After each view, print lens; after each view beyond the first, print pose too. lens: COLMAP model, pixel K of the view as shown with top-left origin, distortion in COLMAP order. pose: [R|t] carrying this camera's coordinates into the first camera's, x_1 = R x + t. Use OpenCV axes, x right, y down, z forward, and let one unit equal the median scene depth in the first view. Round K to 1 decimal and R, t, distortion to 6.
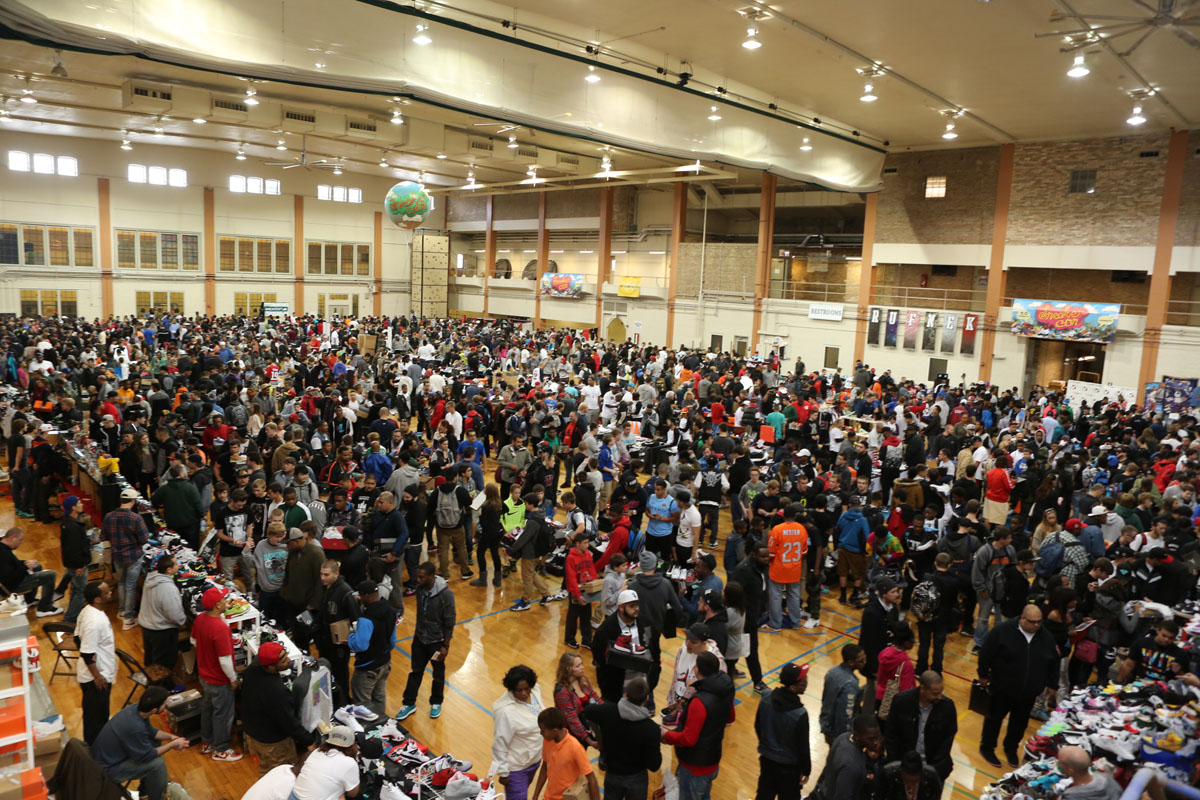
lens RADIAL K [[820.6, 0, 598.9], [0, 820.6, 398.2], [0, 0, 1]] dist [-0.105546, 0.074234]
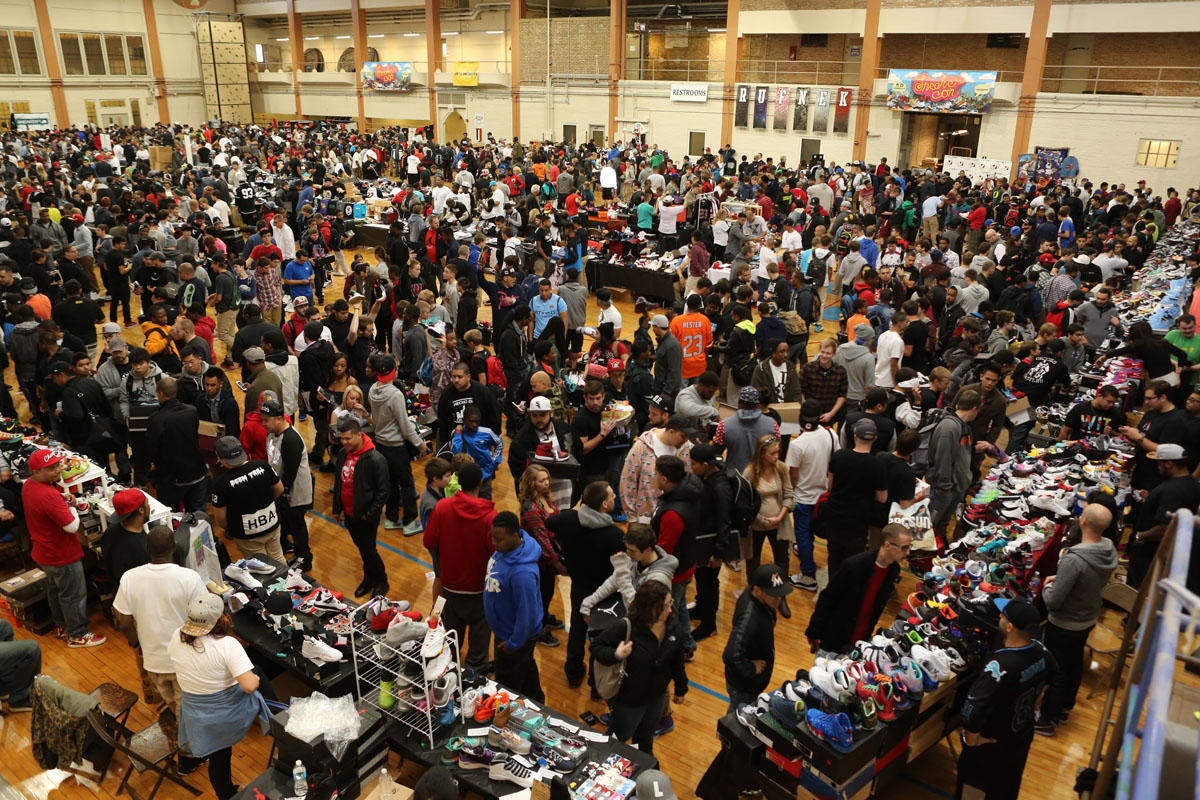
lens RADIAL K [[883.6, 0, 597.6], [0, 883.6, 396.5], [0, 0, 1]] dist [-0.101508, 0.089552]
pose [[0.981774, -0.096149, 0.163934, -0.015110], [0.059081, 0.974252, 0.217583, 0.007140], [-0.180634, -0.203932, 0.962176, 0.016197]]
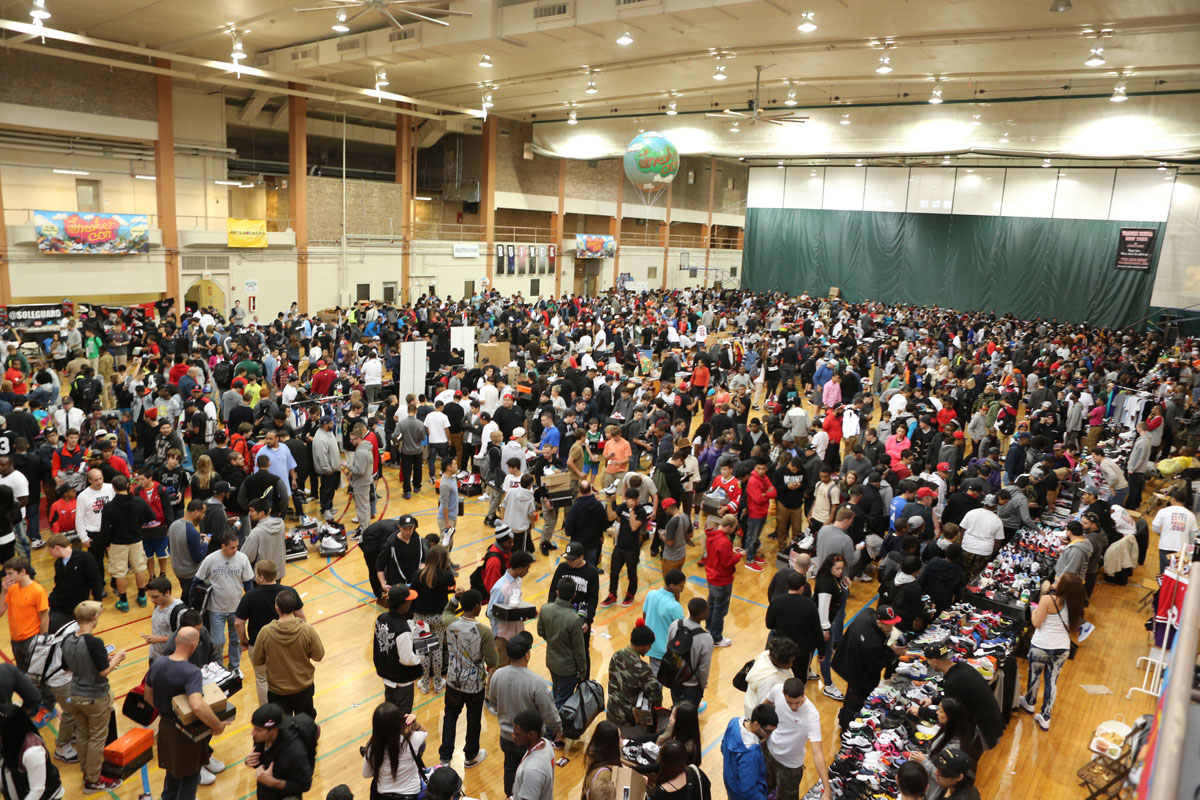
lens RADIAL K [[822.9, 0, 599.2], [0, 822.9, 397.1], [0, 0, 1]] dist [-0.107121, 0.077236]
pose [[-0.148769, -0.244846, 0.958081, -1.035554], [0.089882, 0.961503, 0.259677, -0.220516], [-0.984779, 0.124746, -0.121034, 1.148383]]
